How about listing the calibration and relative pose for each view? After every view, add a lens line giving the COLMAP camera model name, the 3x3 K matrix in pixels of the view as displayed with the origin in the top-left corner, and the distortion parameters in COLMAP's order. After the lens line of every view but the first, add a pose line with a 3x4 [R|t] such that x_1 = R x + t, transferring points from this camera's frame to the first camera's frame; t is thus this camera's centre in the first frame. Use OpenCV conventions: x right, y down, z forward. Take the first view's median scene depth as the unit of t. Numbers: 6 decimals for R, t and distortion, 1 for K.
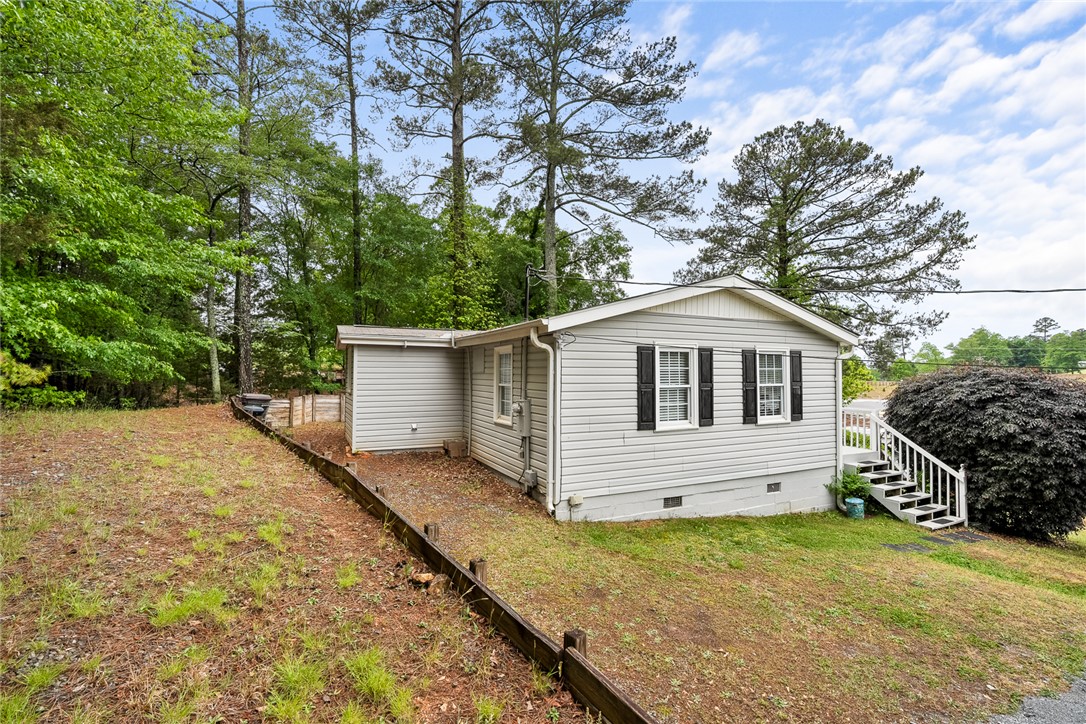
lens RADIAL K [[499.1, 0, 543.0], [0, 499.1, 362.0], [0, 0, 1]] dist [-0.000079, 0.009581]
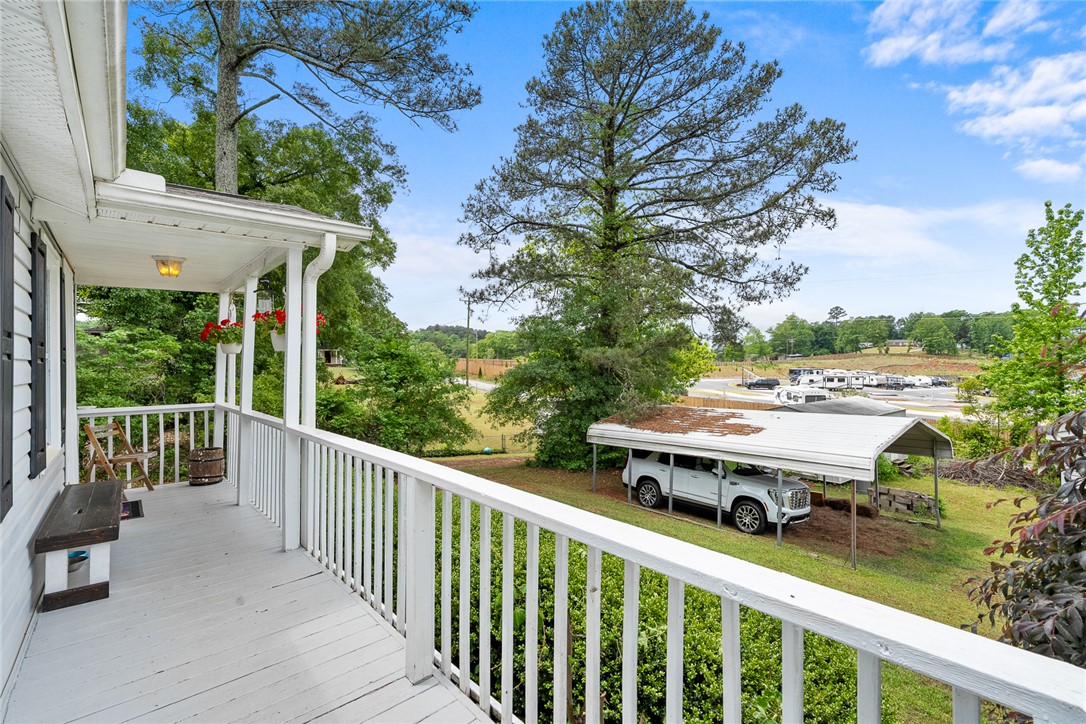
lens RADIAL K [[494.5, 0, 540.2], [0, 494.5, 358.5], [0, 0, 1]] dist [-0.000193, 0.009372]
pose [[0.967599, -0.011063, 0.252251, 0.301896], [0.005222, 0.999703, 0.023813, 0.024362], [-0.252439, -0.021724, 0.967369, 0.494932]]
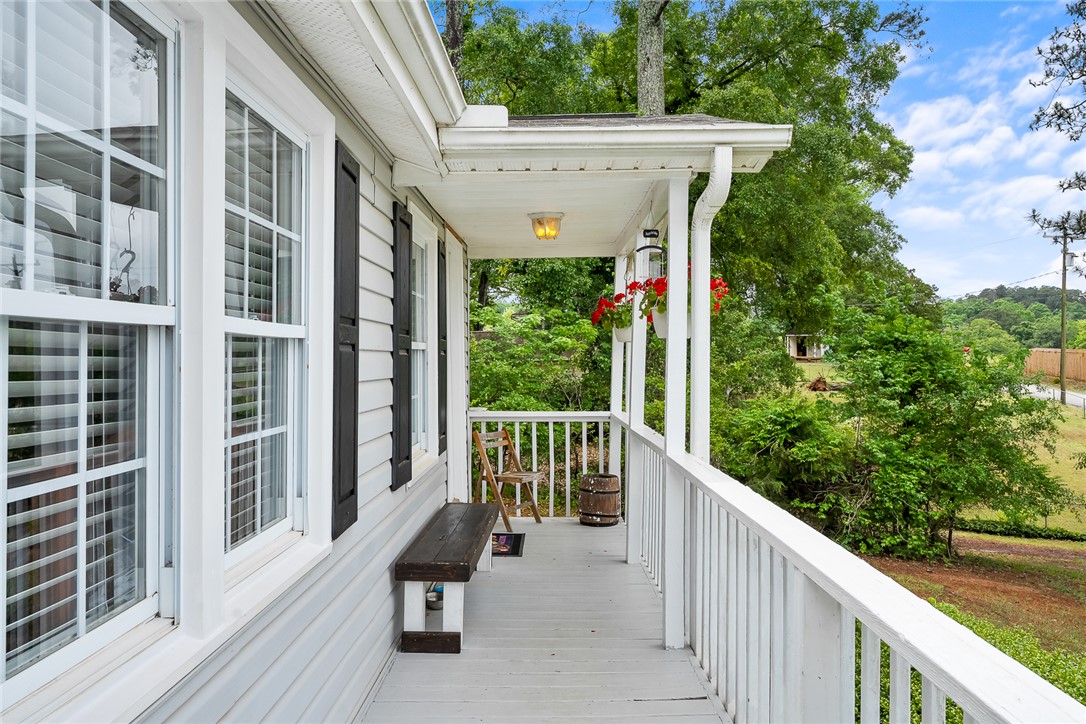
lens RADIAL K [[820.6, 0, 545.9], [0, 820.6, 335.0], [0, 0, 1]] dist [0.015549, 0.002043]
pose [[0.898121, -0.017827, -0.439386, 0.317279], [0.018830, 0.999821, -0.002075, 0.024642], [0.439344, -0.006410, 0.898296, 0.505451]]
